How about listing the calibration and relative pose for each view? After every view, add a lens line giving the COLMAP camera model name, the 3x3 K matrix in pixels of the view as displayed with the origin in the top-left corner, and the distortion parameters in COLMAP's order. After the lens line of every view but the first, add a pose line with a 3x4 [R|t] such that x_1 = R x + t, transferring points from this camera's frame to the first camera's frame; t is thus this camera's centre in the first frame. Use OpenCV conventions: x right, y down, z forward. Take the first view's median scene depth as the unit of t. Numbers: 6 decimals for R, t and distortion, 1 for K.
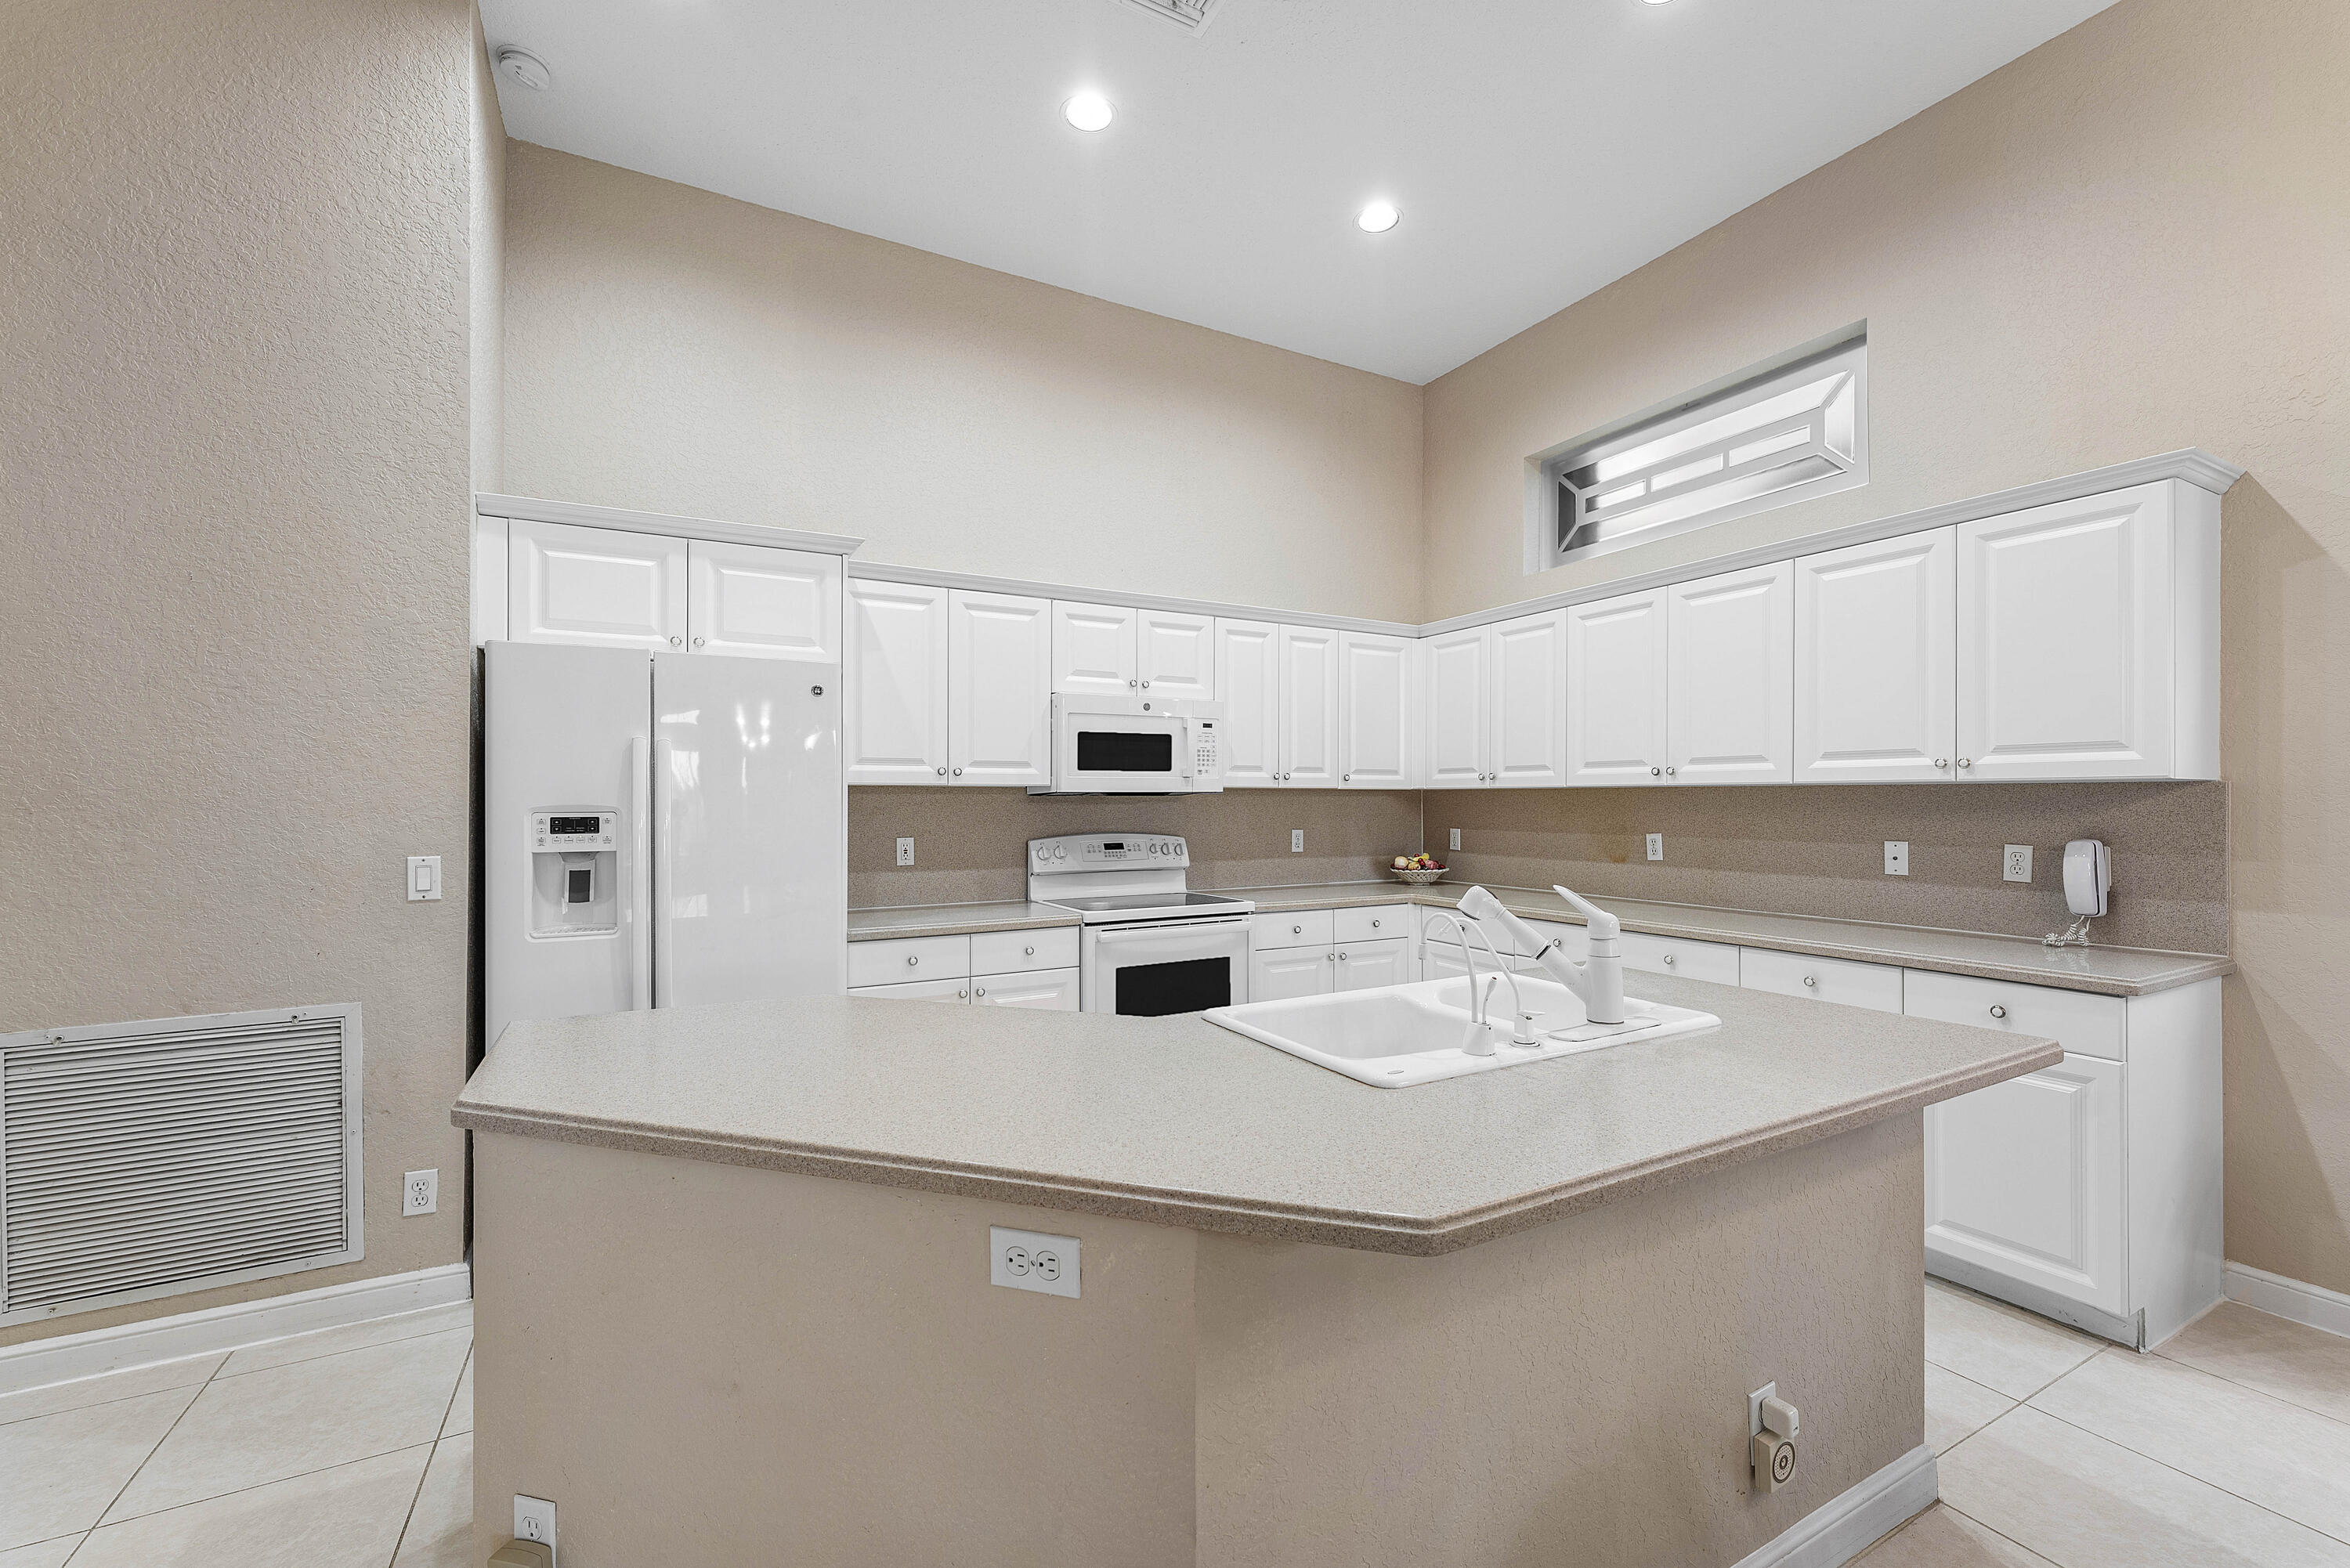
lens RADIAL K [[966.1, 0, 1197.4], [0, 966.1, 789.6], [0, 0, 1]] dist [-0.001087, -0.000555]
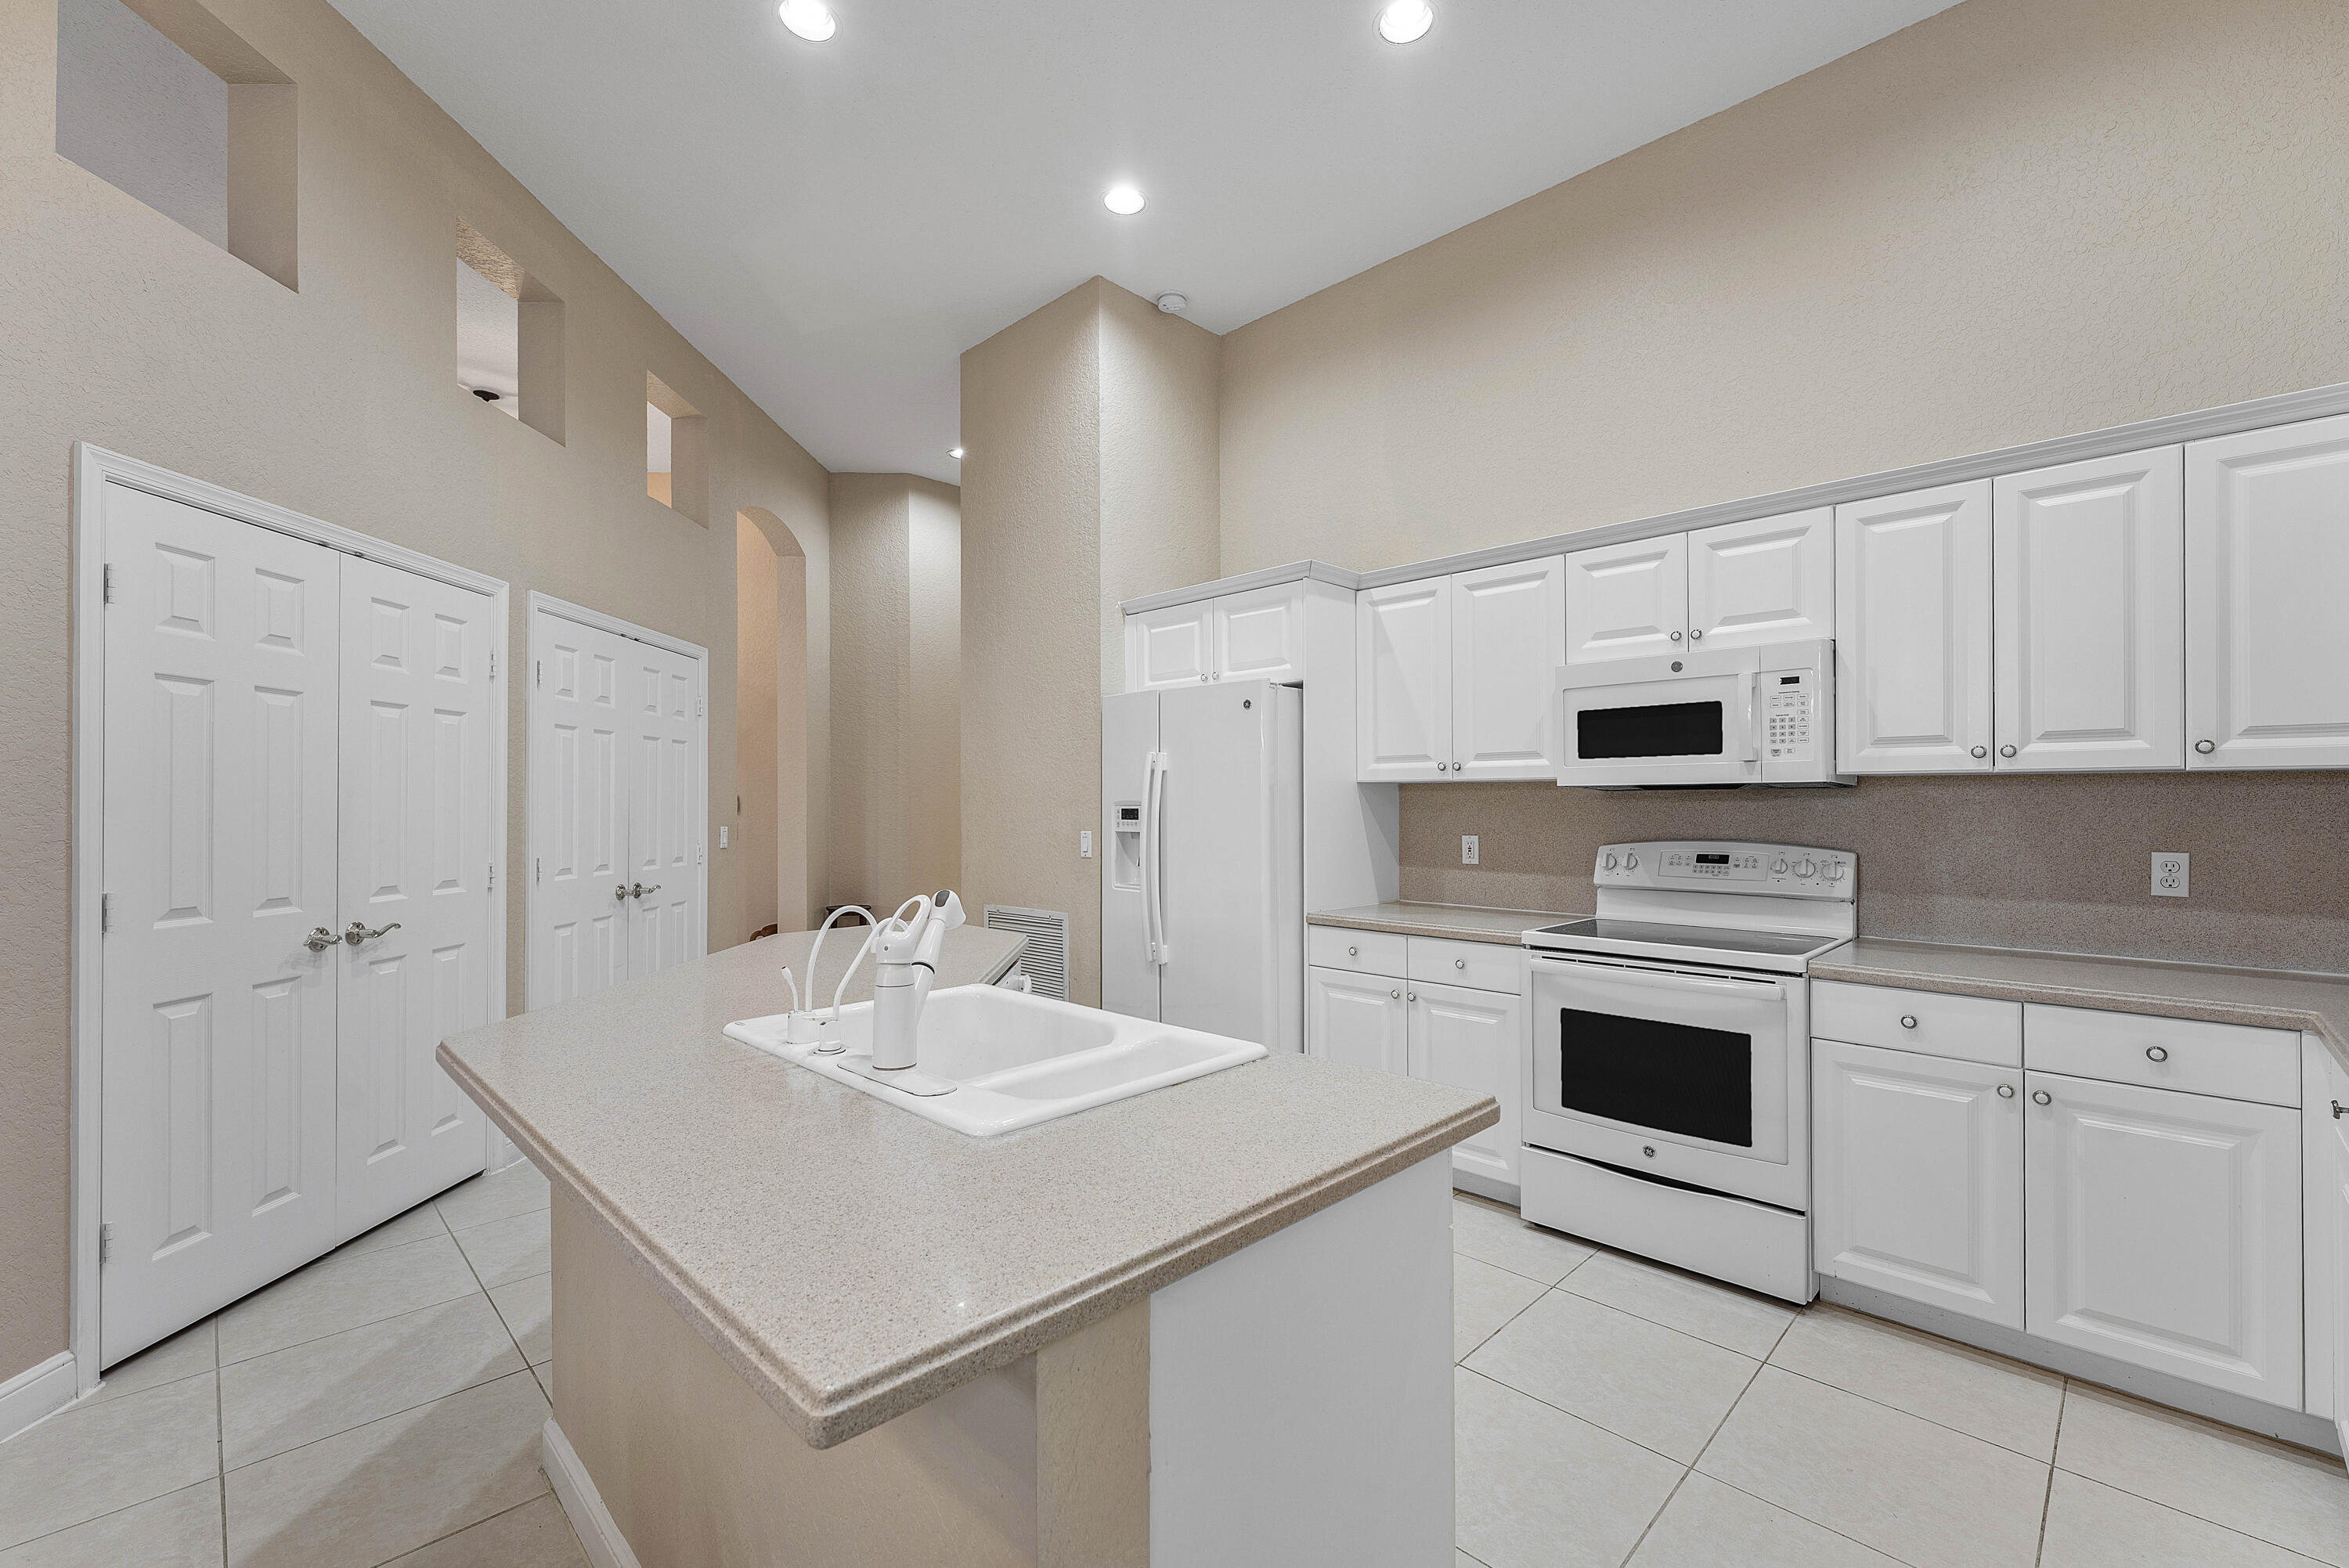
lens RADIAL K [[990.9, 0, 1174.5], [0, 990.9, 784.0], [0, 0, 1]] dist [-0.000946, -0.000242]
pose [[0.269688, -0.015985, -0.962815, 0.553279], [0.012185, 0.999839, -0.013187, 0.007507], [0.962871, -0.008176, 0.269839, 0.430433]]
